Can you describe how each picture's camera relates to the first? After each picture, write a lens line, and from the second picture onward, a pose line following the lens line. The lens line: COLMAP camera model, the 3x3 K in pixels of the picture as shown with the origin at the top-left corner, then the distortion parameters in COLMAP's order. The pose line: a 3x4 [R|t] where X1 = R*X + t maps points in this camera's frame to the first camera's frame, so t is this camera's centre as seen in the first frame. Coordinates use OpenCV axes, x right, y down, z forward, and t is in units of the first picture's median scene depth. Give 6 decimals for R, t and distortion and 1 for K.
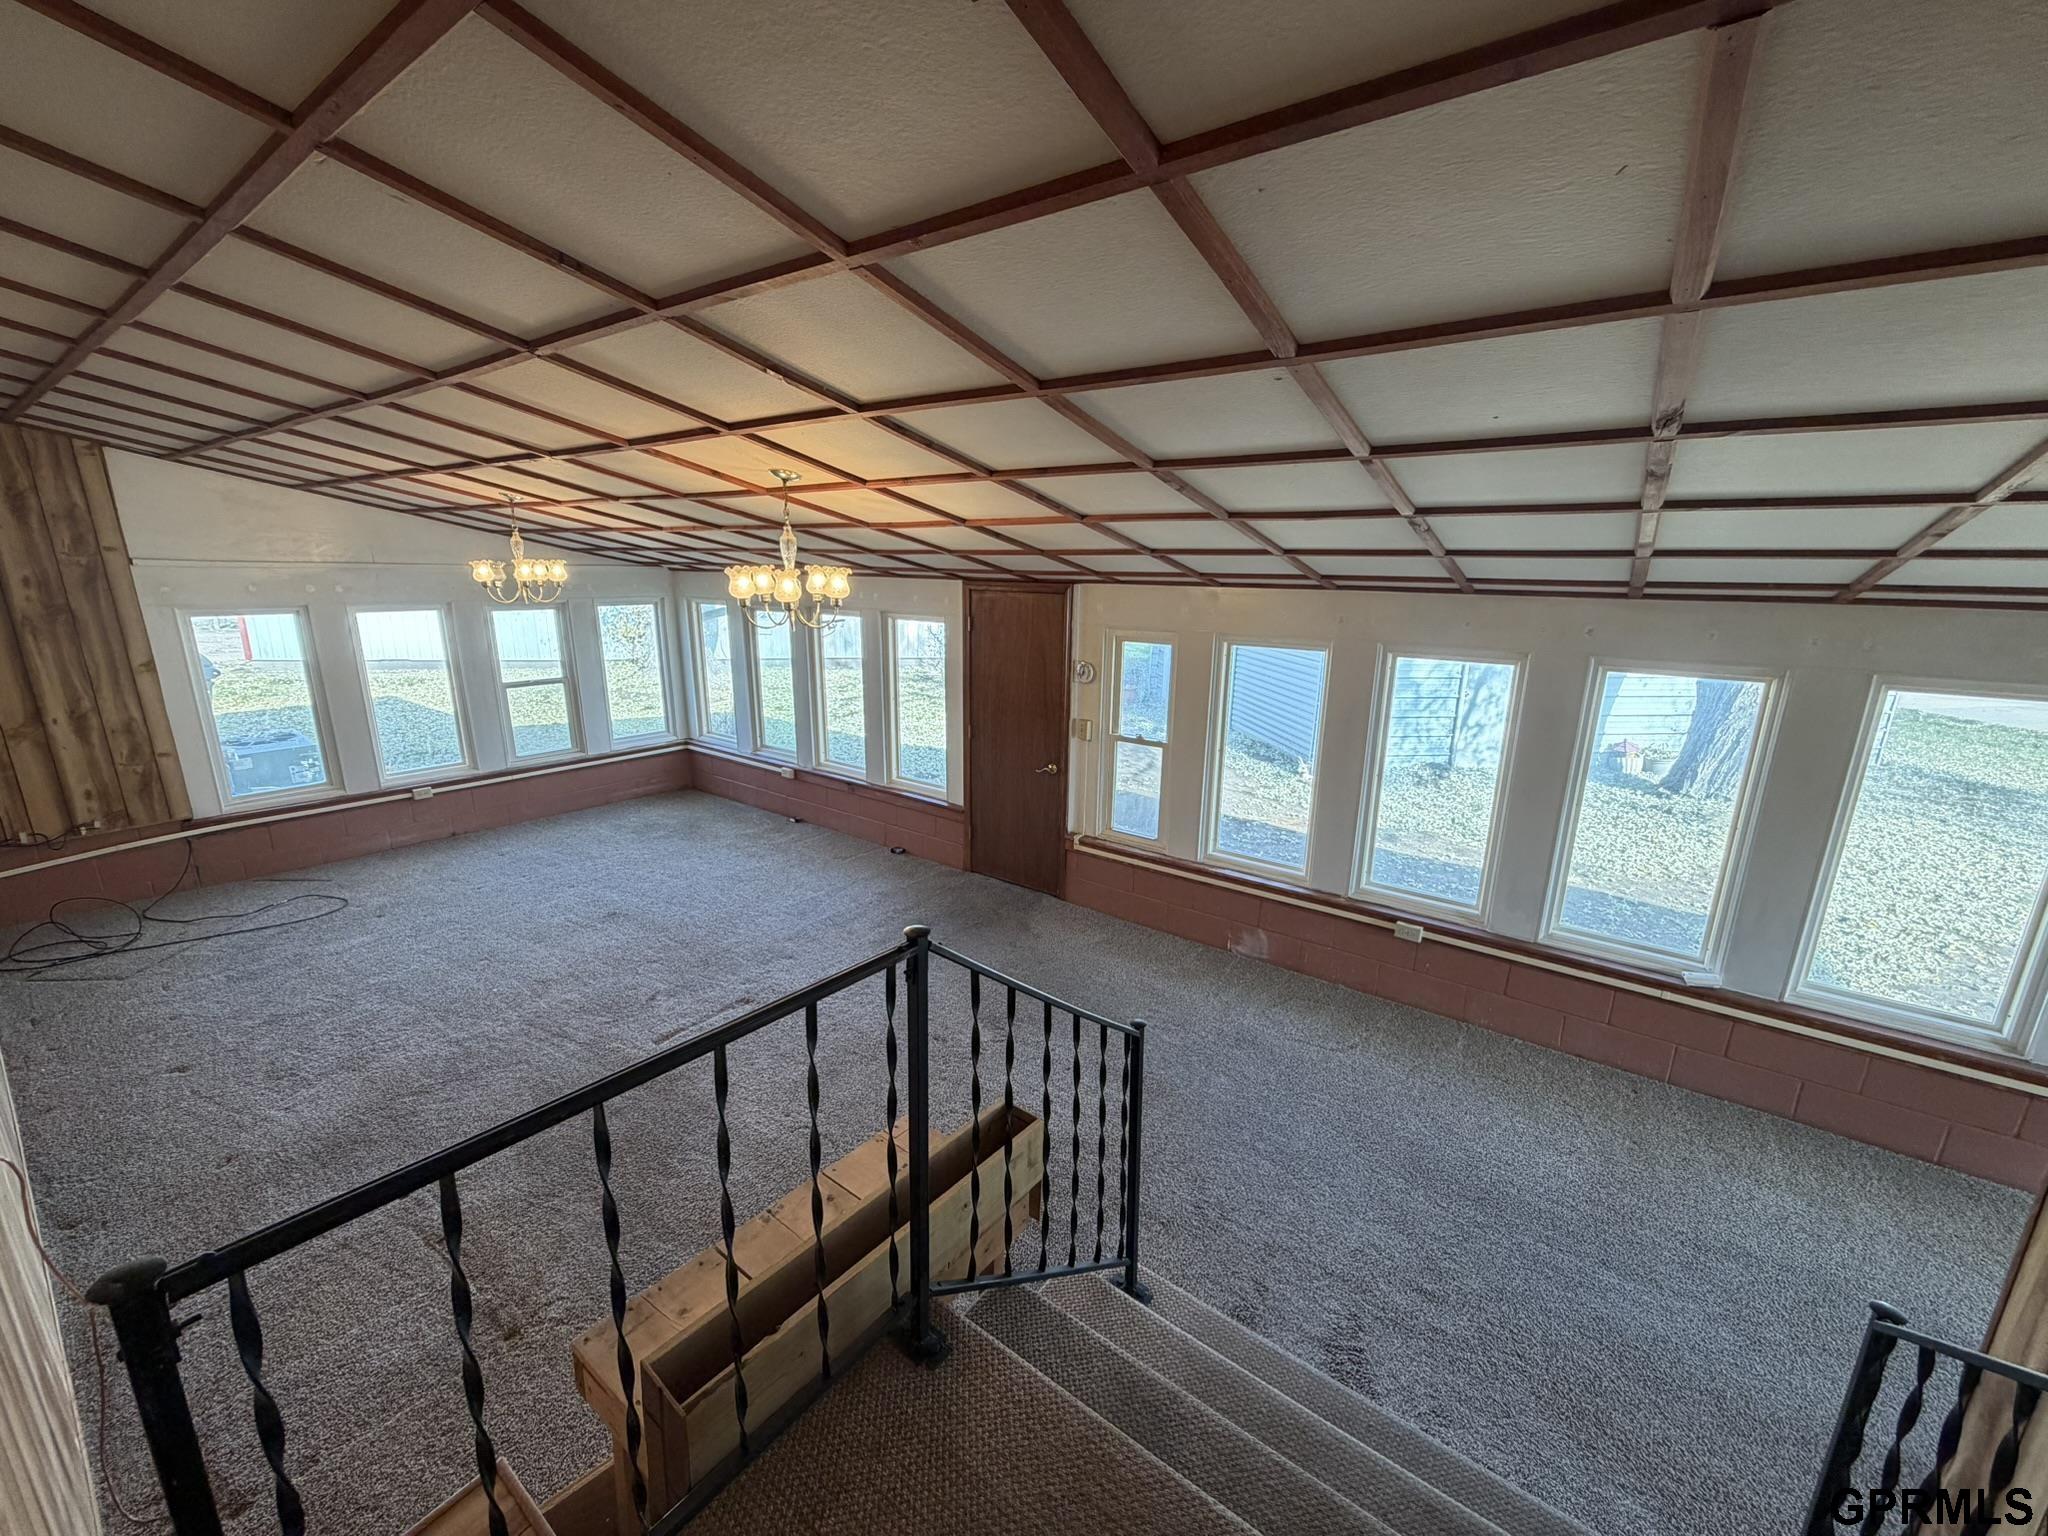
lens RADIAL K [[816.5, 0, 1015.6], [0, 816.5, 767.2], [0, 0, 1]] dist [0.002584, -0.000746]
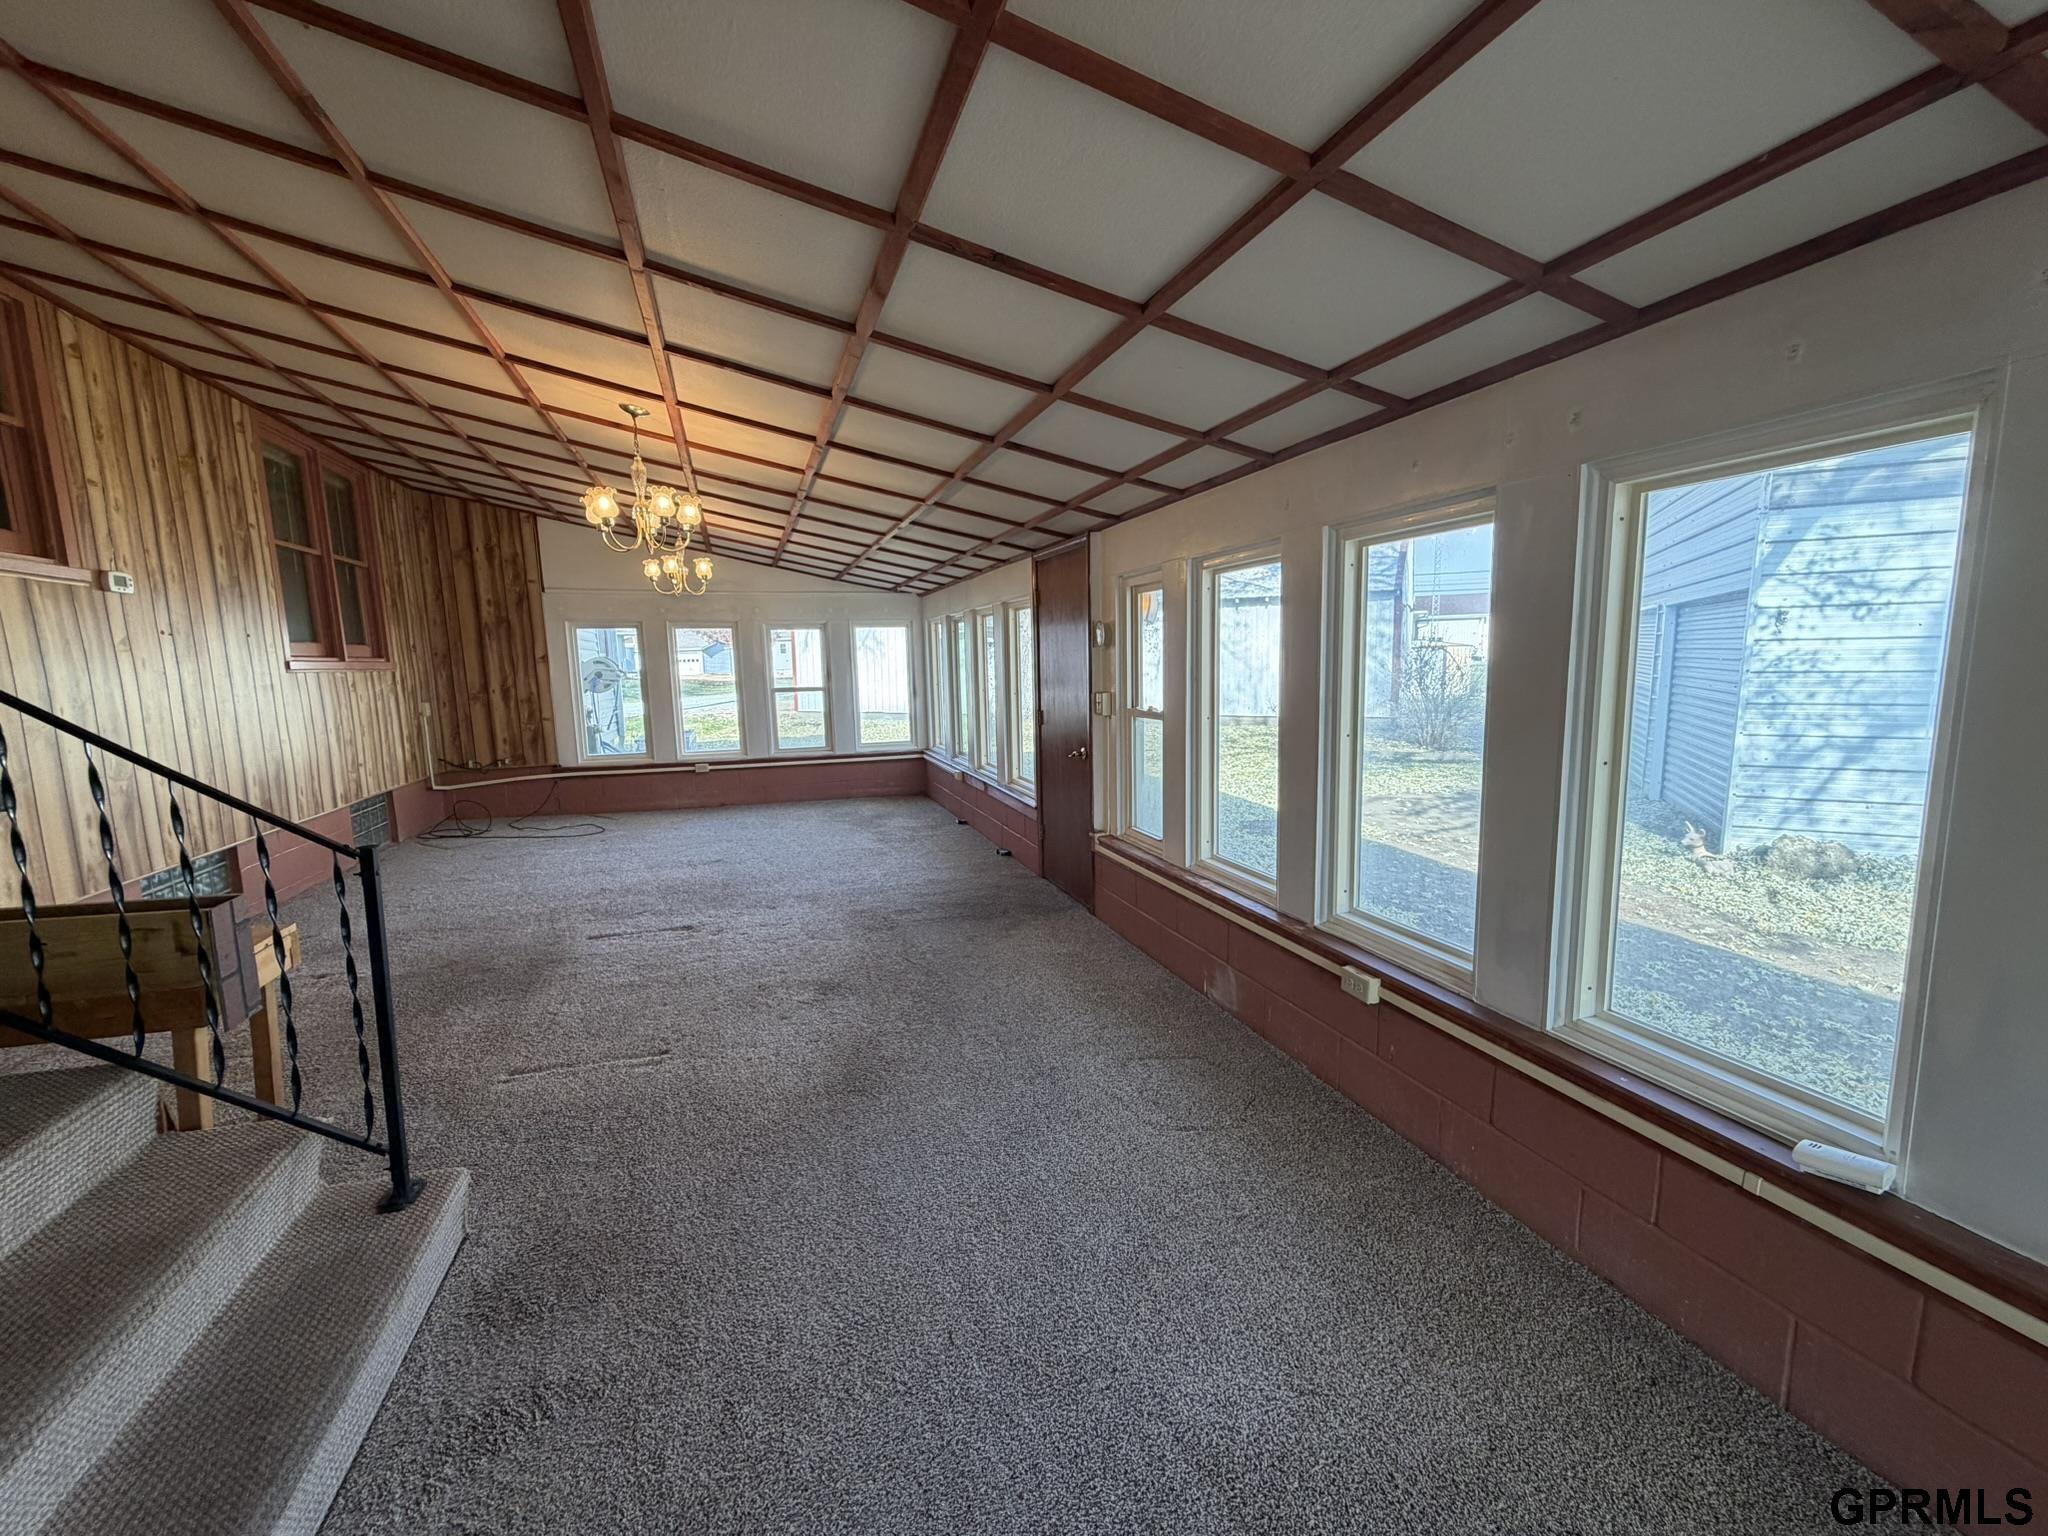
lens RADIAL K [[816.5, 0, 1020.3], [0, 816.5, 766.6], [0, 0, 1]] dist [0.002584, -0.000746]
pose [[0.825602, 0.044415, -0.562502, 0.518262], [-0.105833, 0.991394, -0.077056, 0.097042], [0.554238, 0.123149, 0.823198, 0.287362]]
